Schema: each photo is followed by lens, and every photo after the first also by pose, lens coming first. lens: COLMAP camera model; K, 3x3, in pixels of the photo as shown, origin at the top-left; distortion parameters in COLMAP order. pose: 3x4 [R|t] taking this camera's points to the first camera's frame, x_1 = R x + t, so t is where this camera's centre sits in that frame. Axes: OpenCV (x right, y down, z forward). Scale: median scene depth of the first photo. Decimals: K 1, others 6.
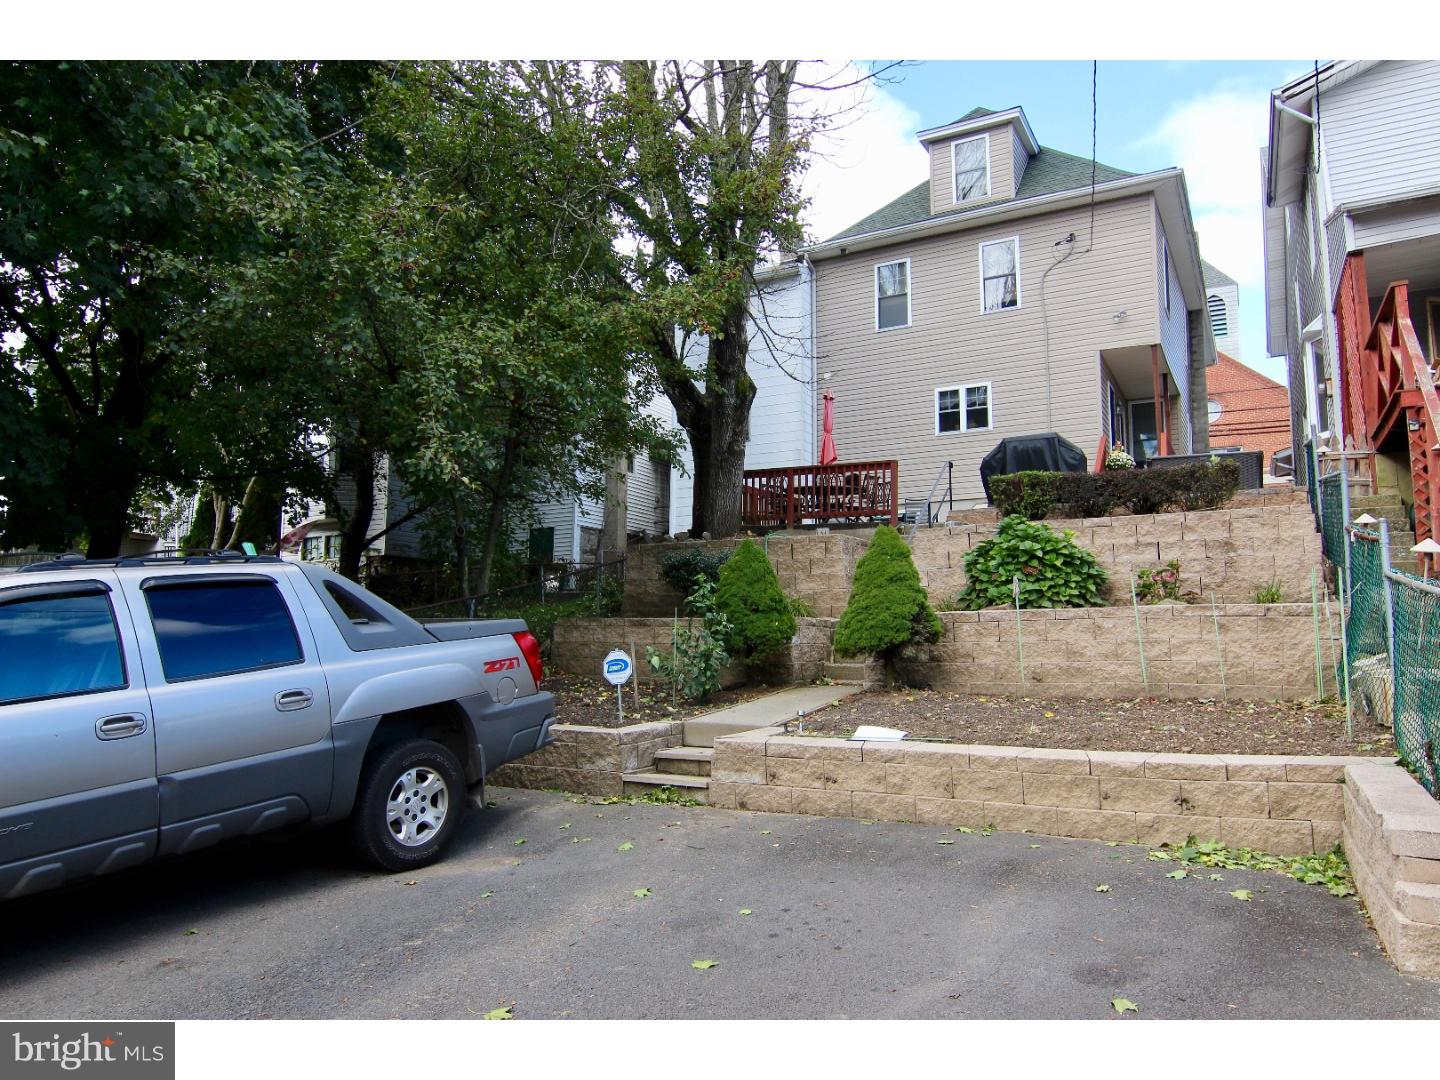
lens RADIAL K [[993.7, 0, 722.2], [0, 993.7, 540.5], [0, 0, 1]] dist [-0.009379, -0.002418]
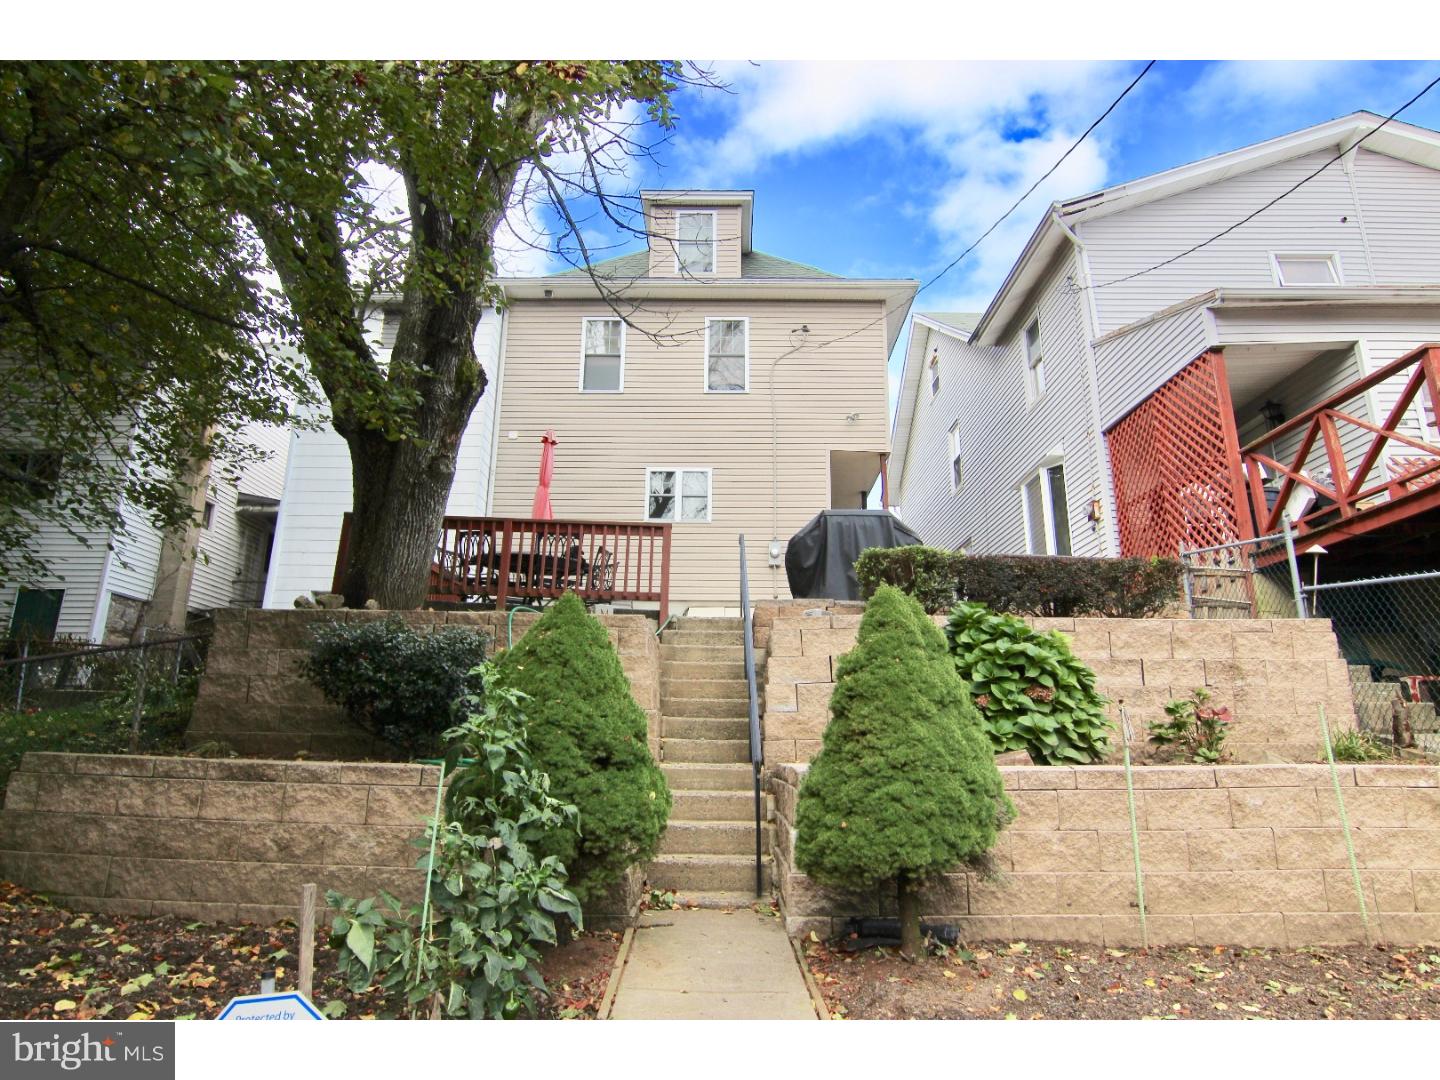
lens RADIAL K [[845.9, 0, 713.5], [0, 845.9, 532.8], [0, 0, 1]] dist [-0.015238, -0.003818]
pose [[0.882116, 0.132363, 0.452052, -0.054983], [-0.062622, 0.984142, -0.165963, 0.018082], [-0.466850, 0.118090, 0.876416, 0.371576]]
